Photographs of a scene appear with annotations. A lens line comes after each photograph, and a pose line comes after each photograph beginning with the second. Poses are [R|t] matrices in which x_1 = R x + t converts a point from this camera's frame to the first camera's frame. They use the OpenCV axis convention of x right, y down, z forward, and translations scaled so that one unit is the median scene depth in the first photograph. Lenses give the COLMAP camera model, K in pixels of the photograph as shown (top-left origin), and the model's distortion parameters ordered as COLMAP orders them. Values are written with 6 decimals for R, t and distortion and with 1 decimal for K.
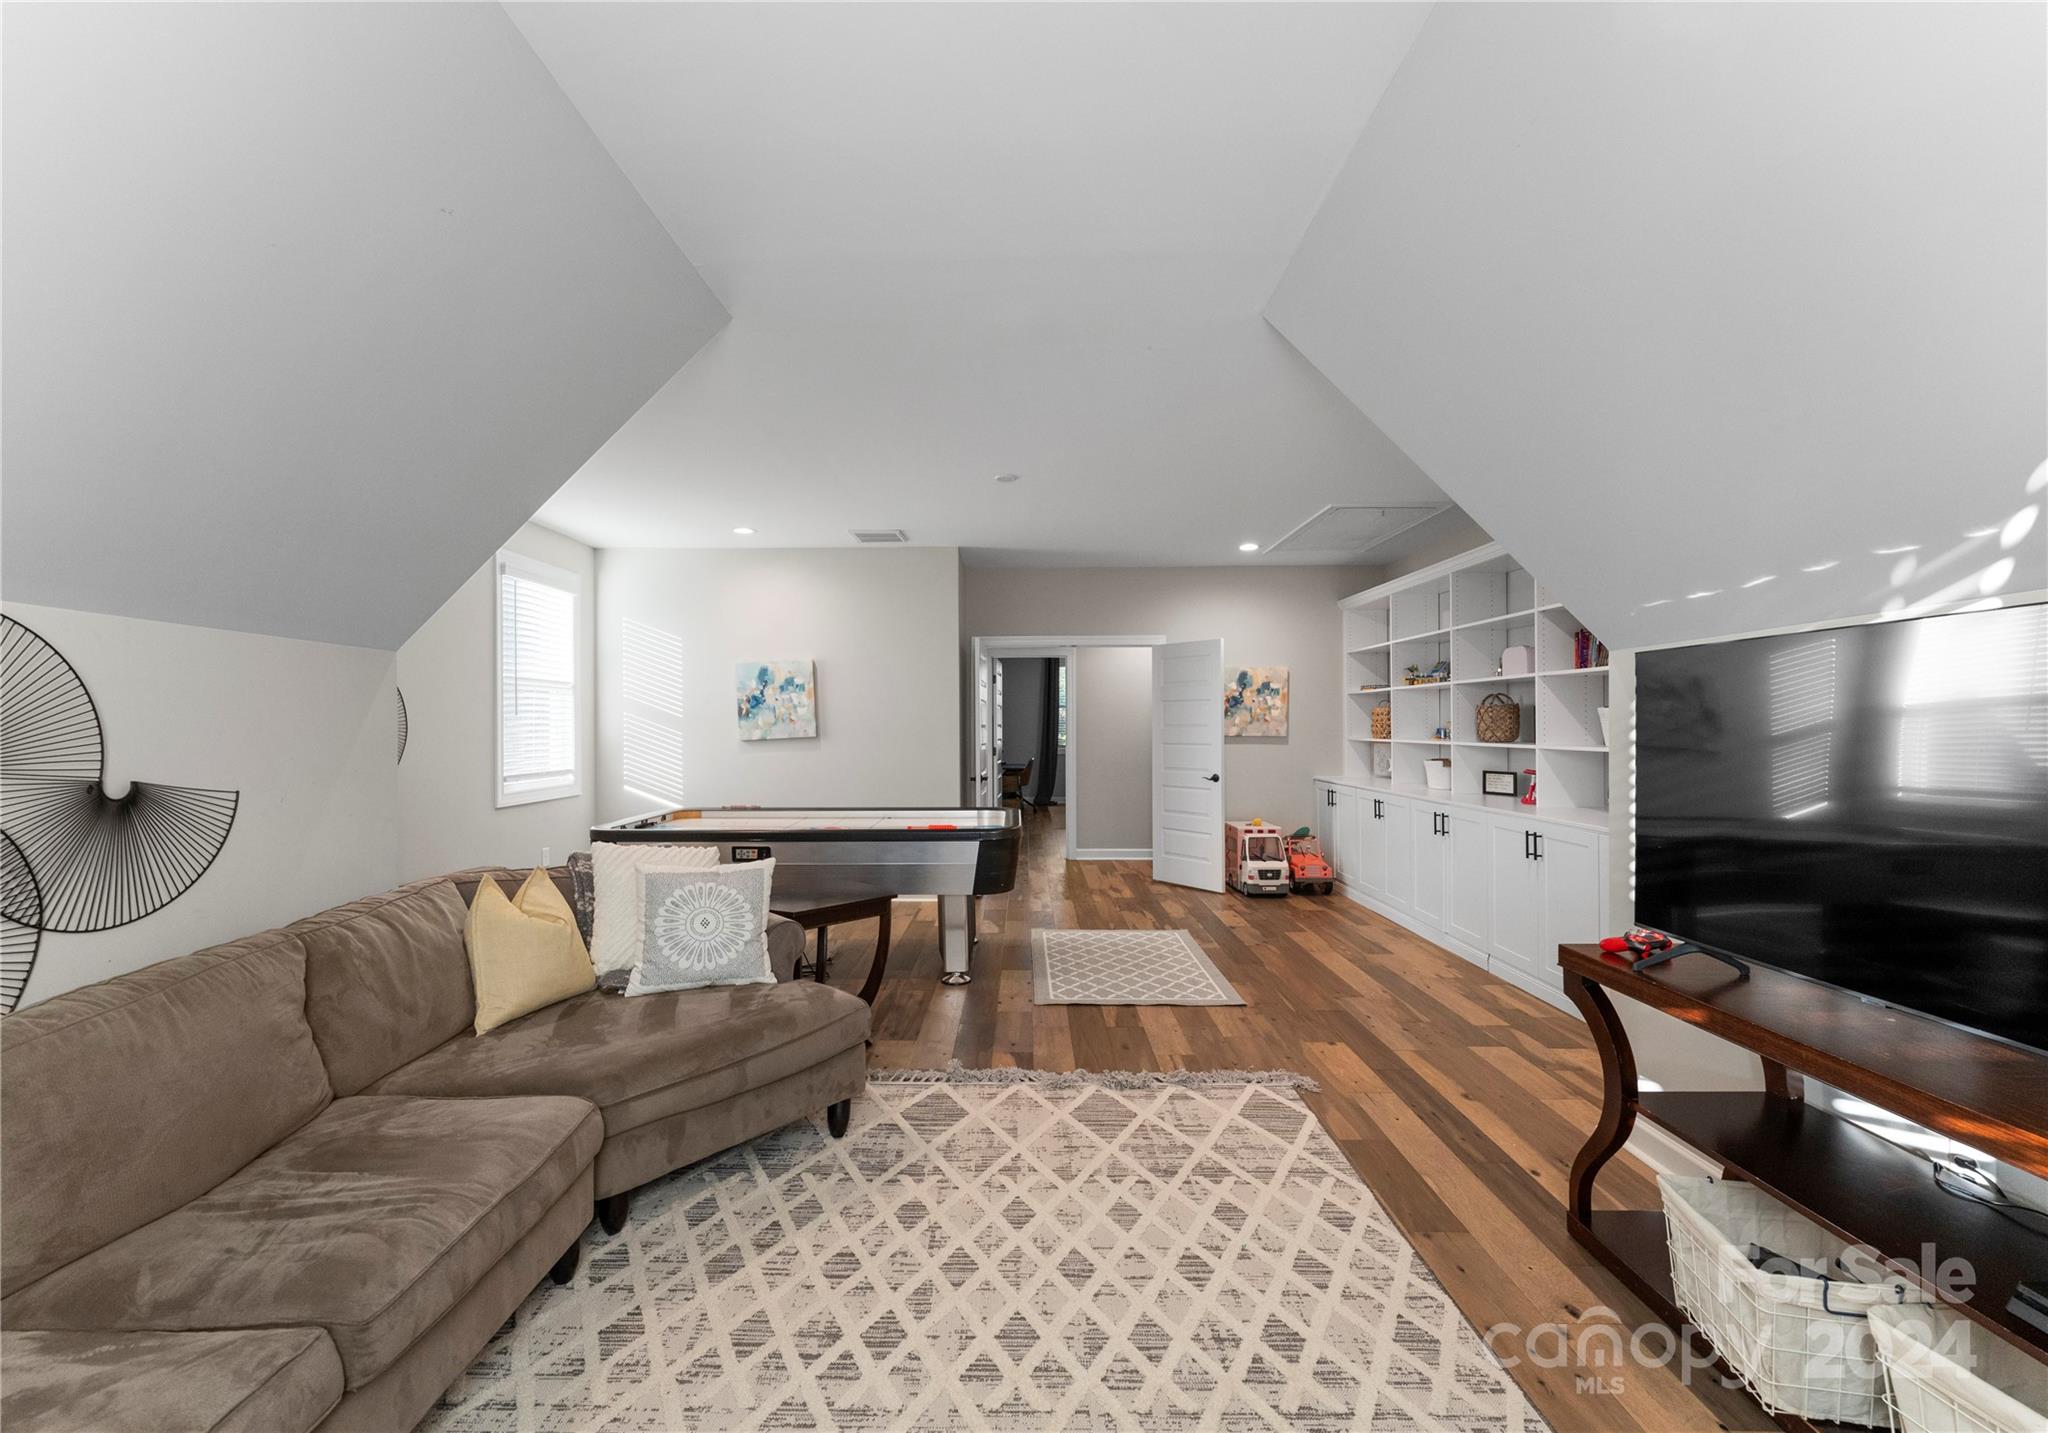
lens RADIAL K [[860.0, 0, 1025.5], [0, 860.0, 719.6], [0, 0, 1]] dist [-0.001173, -0.000394]
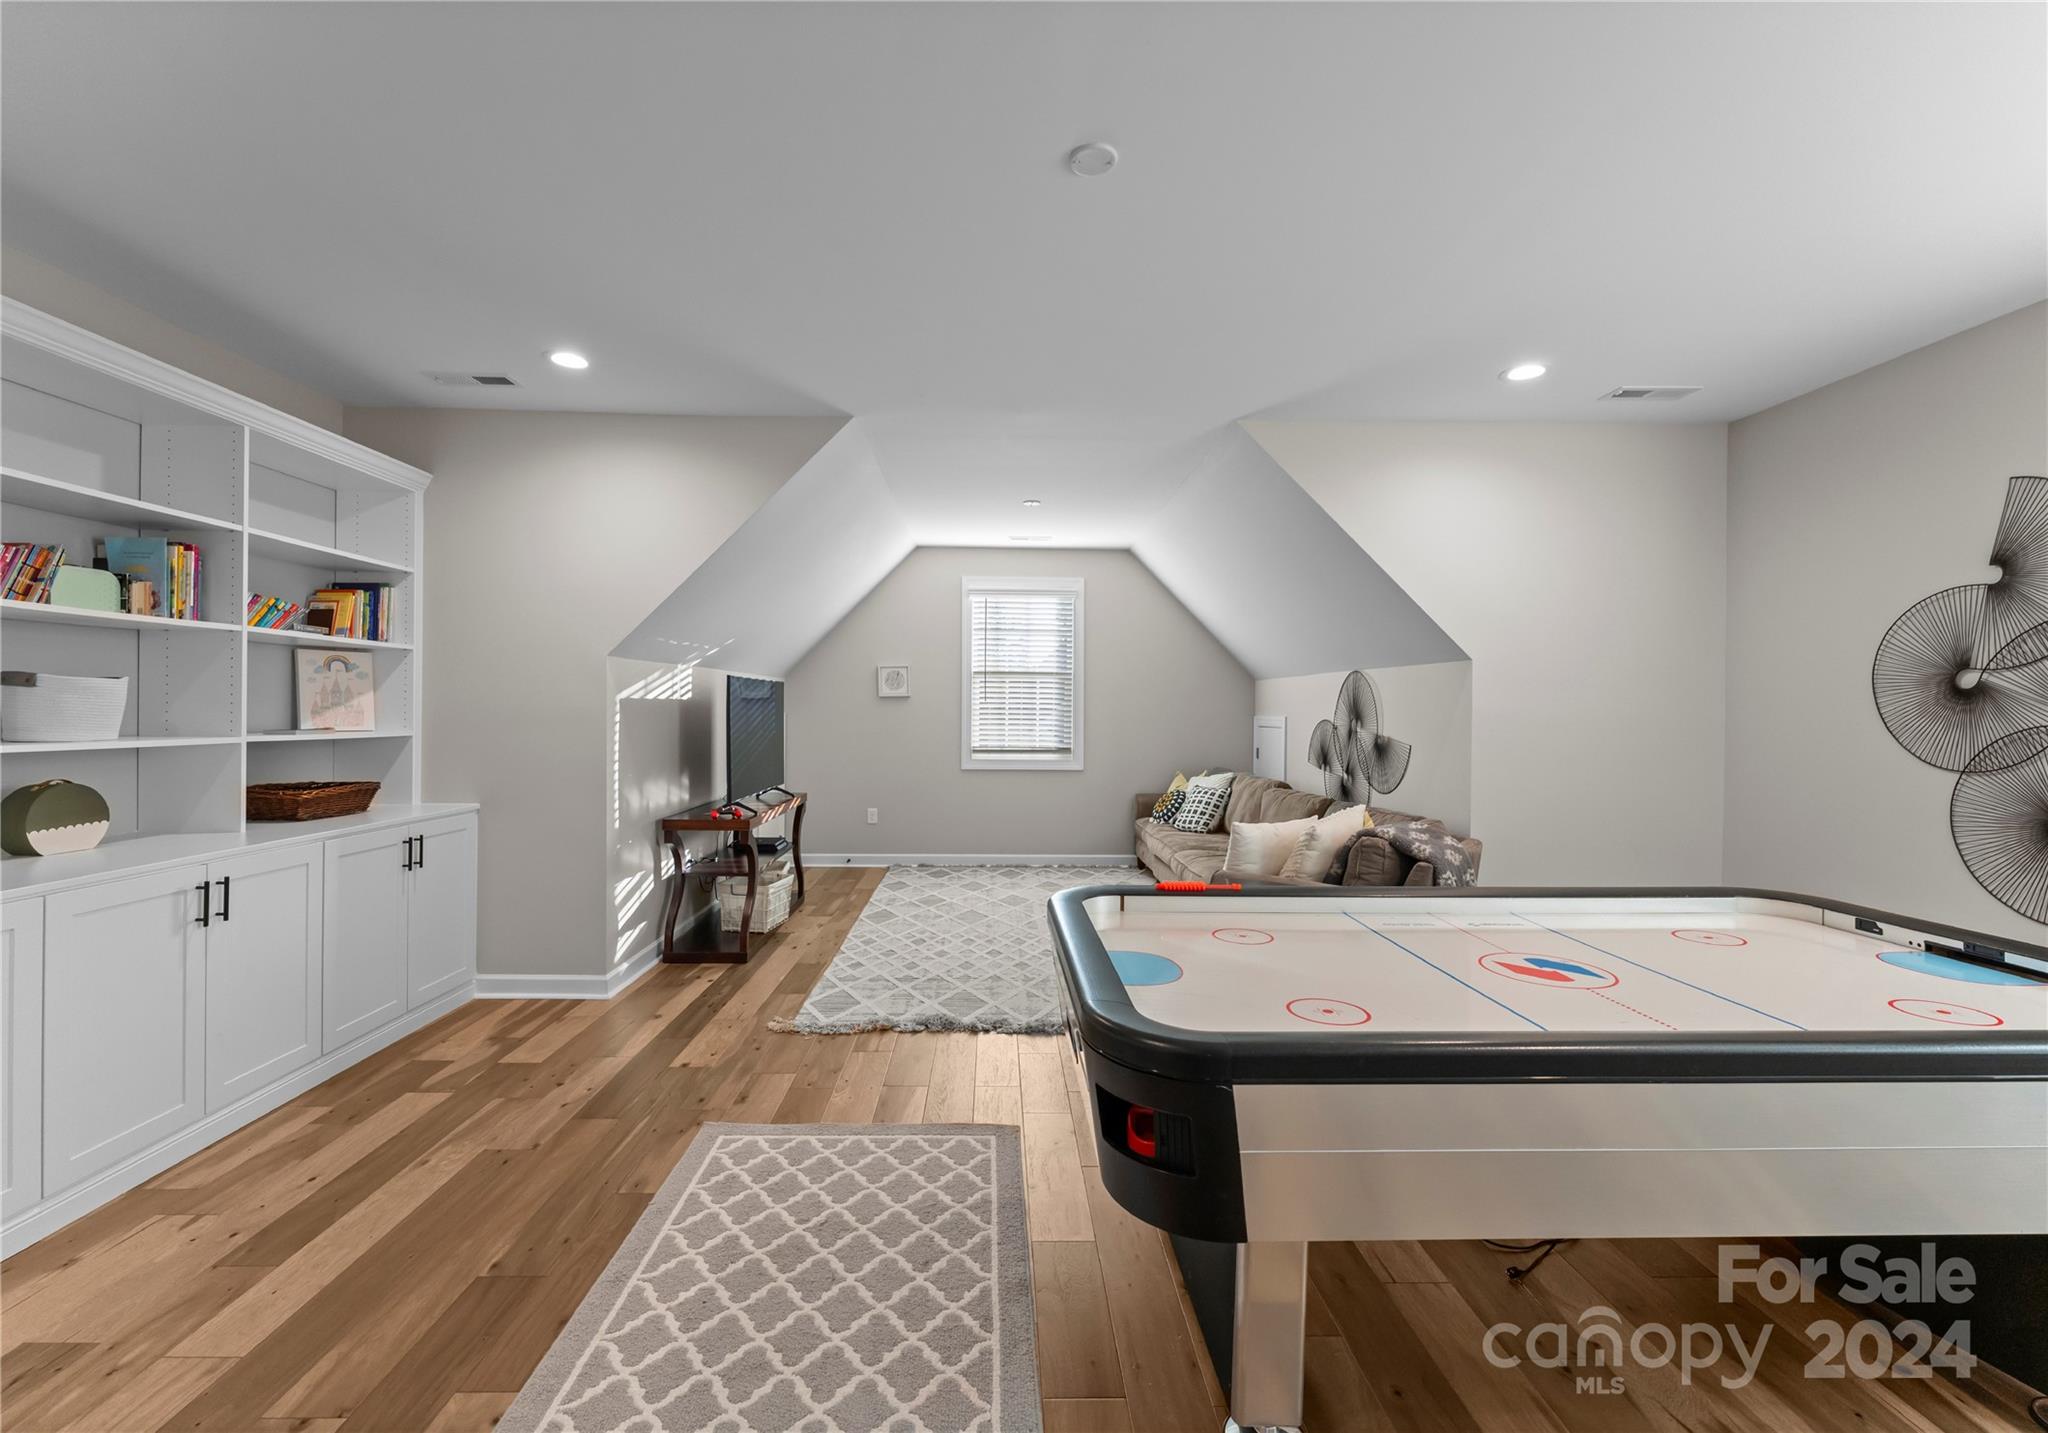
lens RADIAL K [[860.0, 0, 1019.7], [0, 860.0, 715.4], [0, 0, 1]] dist [-0.001173, -0.000394]
pose [[-0.999537, -0.002588, -0.030319, 0.037773], [-0.002466, 0.999989, -0.004049, 0.016545], [0.030330, -0.003972, -0.999532, 1.962101]]
